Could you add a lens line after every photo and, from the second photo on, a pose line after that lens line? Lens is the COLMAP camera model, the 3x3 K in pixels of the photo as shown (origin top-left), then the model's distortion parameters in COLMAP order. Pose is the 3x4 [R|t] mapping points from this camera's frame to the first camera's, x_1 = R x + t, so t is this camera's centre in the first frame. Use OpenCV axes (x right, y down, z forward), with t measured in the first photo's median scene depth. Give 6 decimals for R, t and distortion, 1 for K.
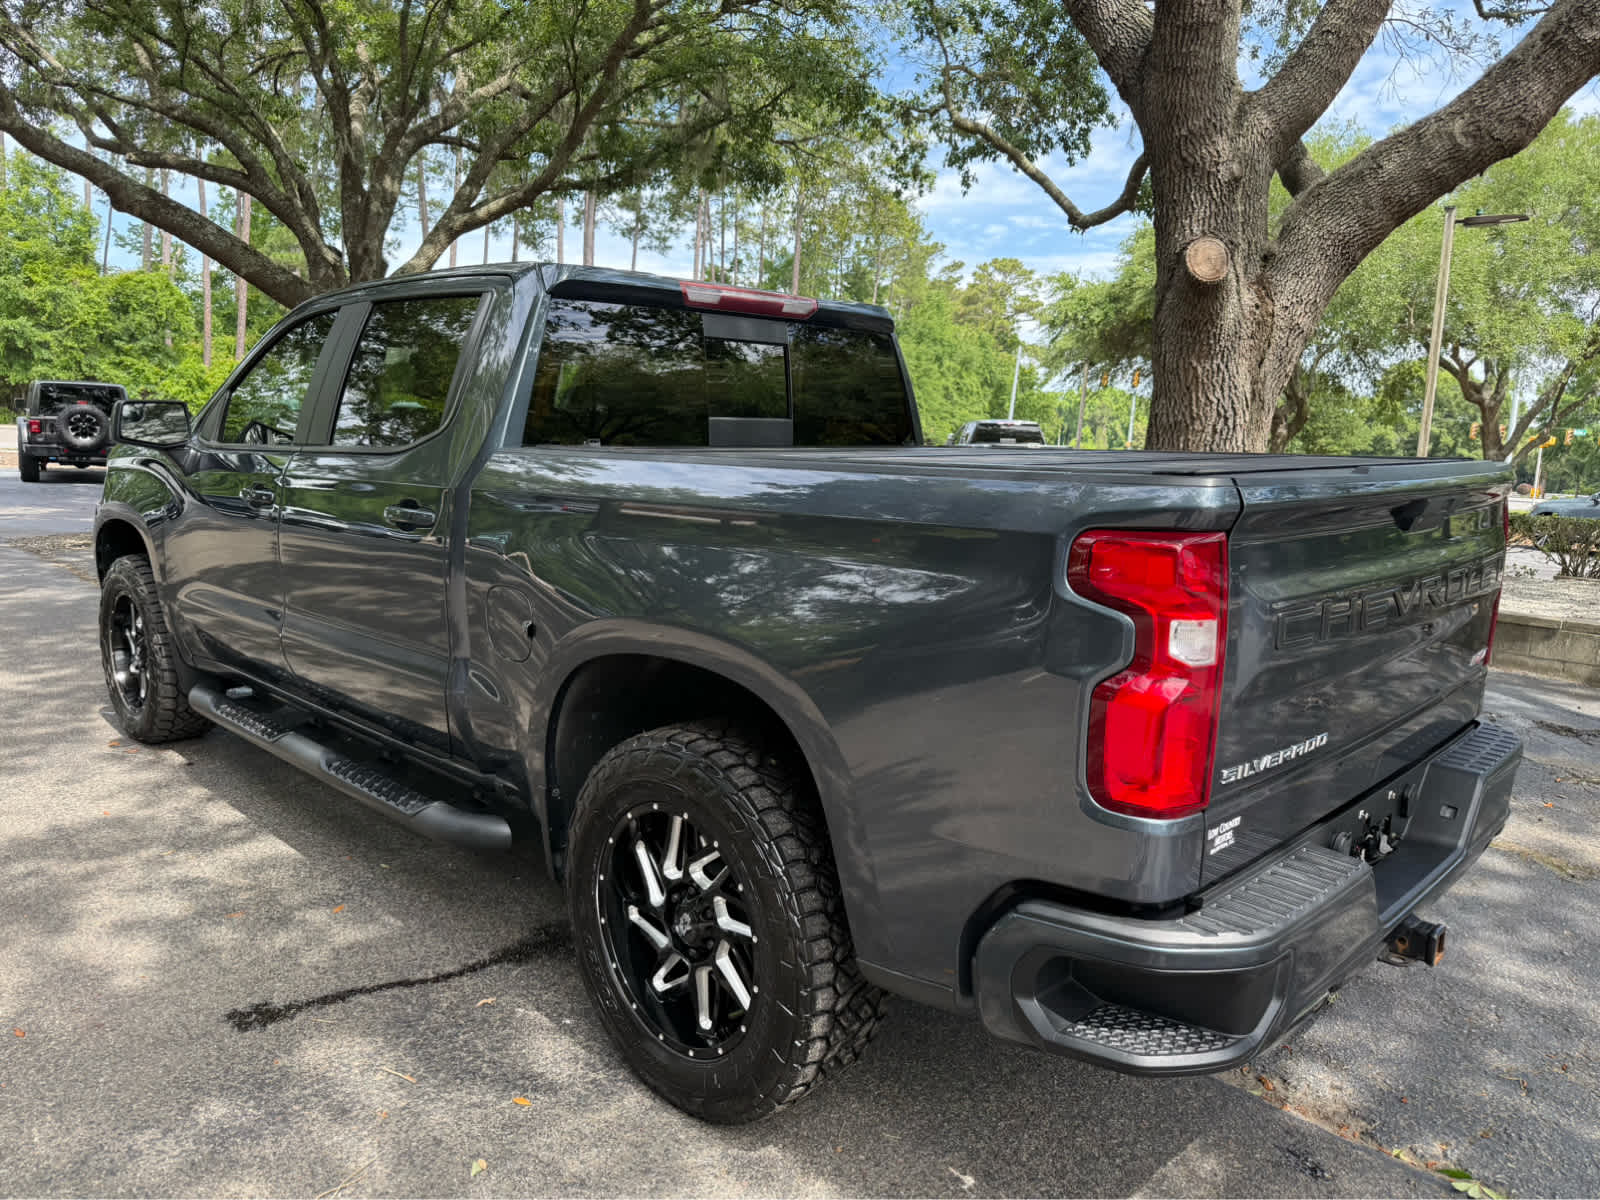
lens RADIAL K [[1157.1, 0, 831.0], [0, 1157.1, 605.2], [0, 0, 1]] dist [-0.000100, 0.000015]
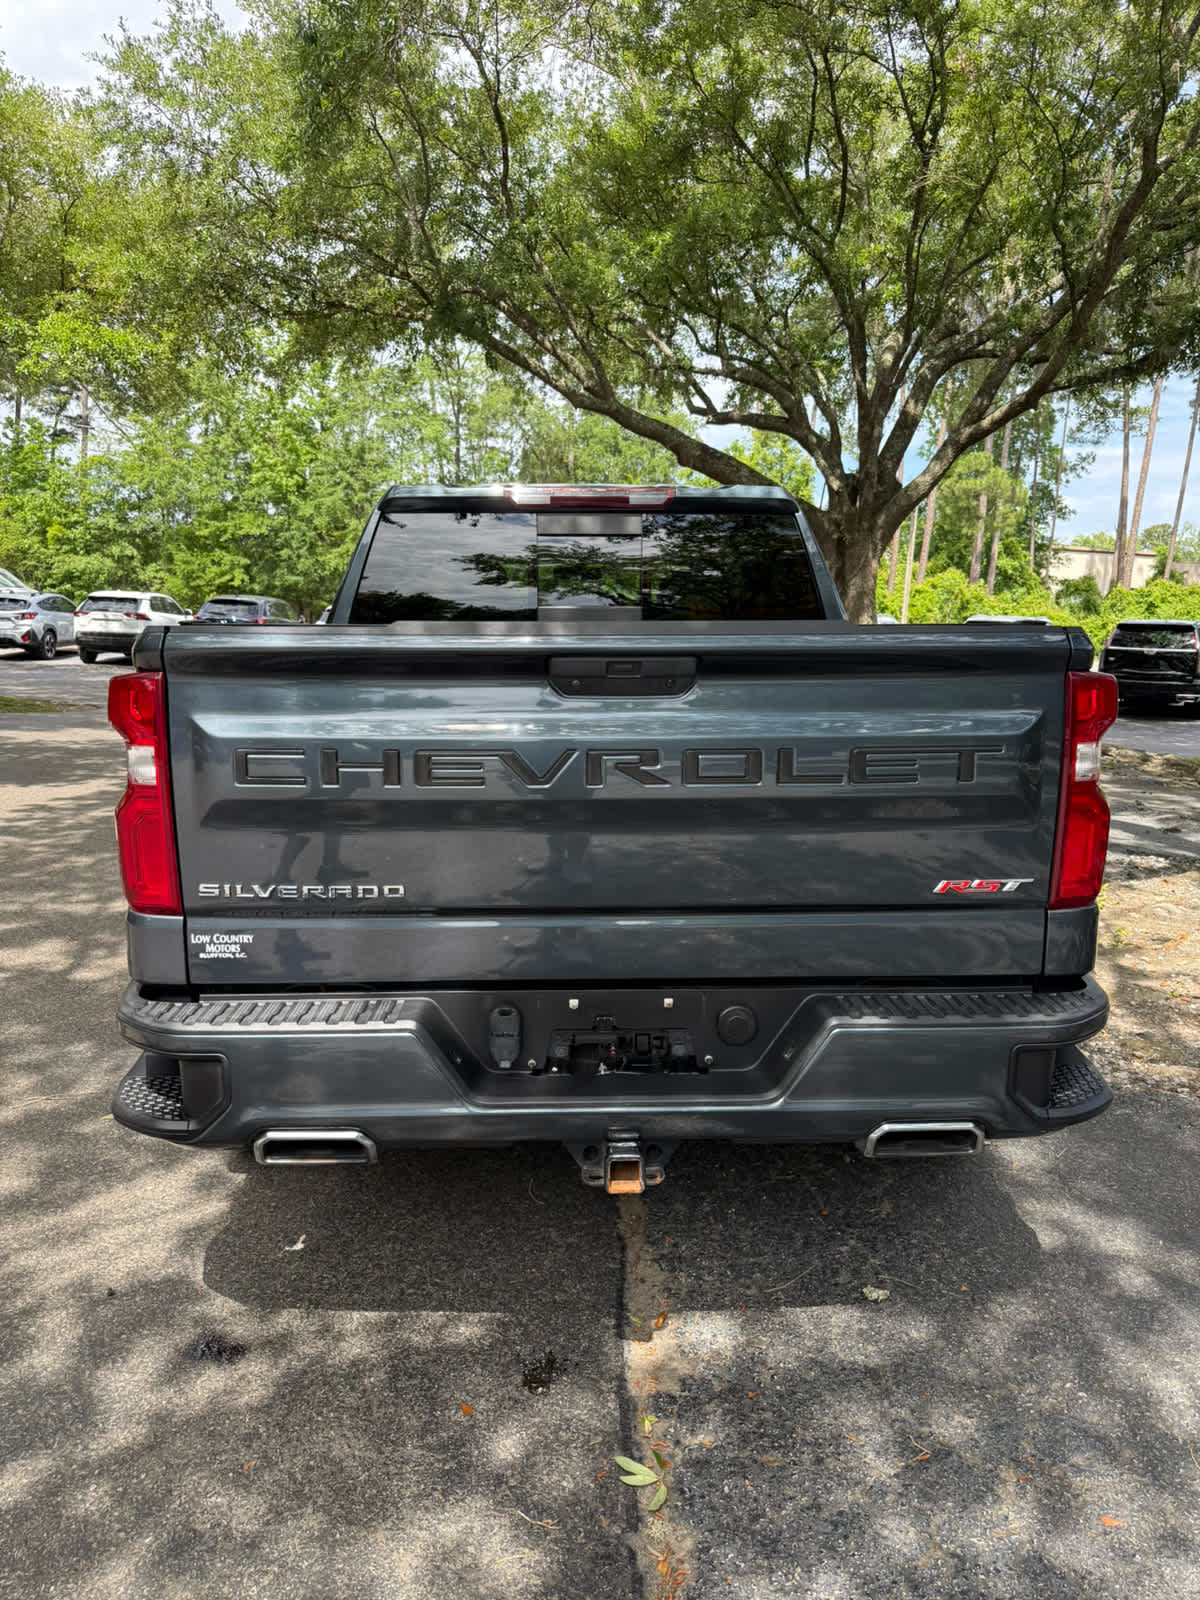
lens RADIAL K [[1139.6, 0, 617.0], [0, 1139.6, 810.8], [0, 0, 1]] dist [0.076246, -0.001223]
pose [[0.740533, 0.089139, -0.666082, 0.167124], [-0.095116, 0.995088, 0.027422, 0.000004], [0.665255, 0.043048, 0.745374, 0.050616]]
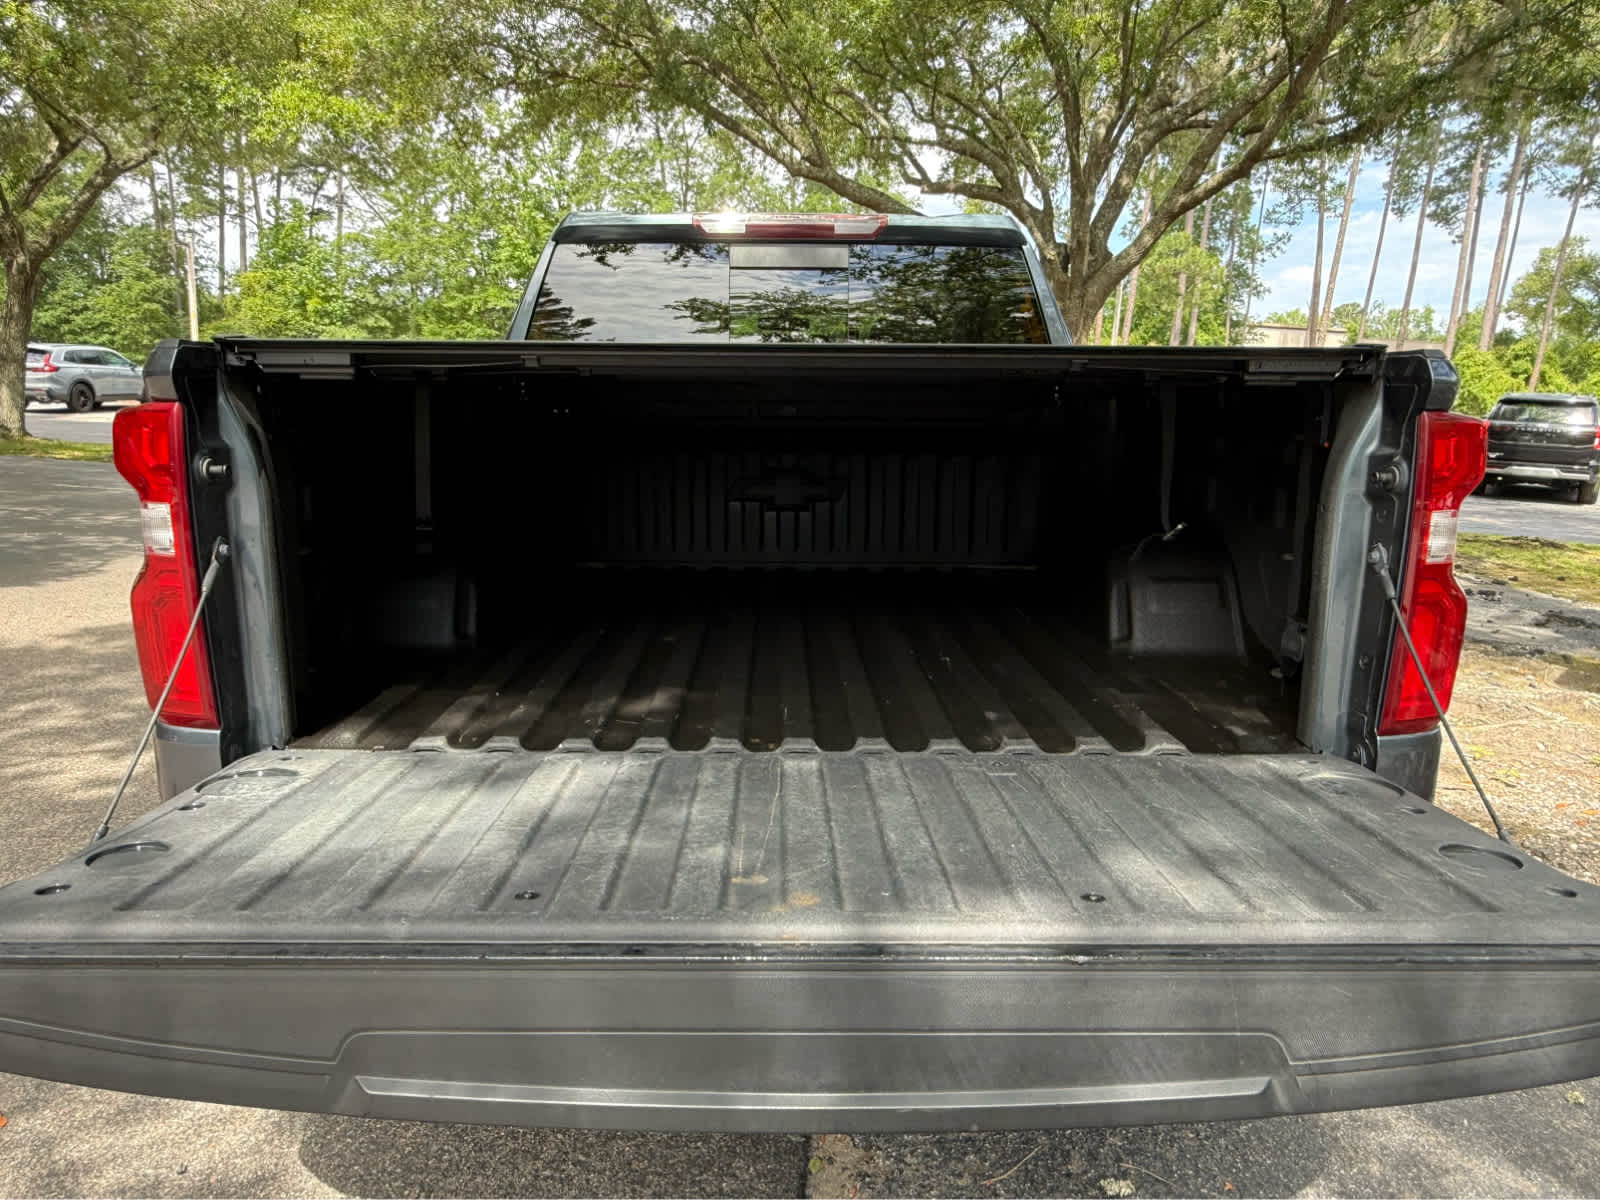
lens RADIAL K [[1067.1, 0, 800.0], [0, 1067.1, 600.0], [0, 0, 1]] dist [-0.000499, 0.042149]
pose [[0.719146, 0.118386, -0.684700, 0.141240], [-0.105894, 0.992542, 0.060391, -0.001700], [0.686743, 0.029076, 0.726319, 0.083656]]
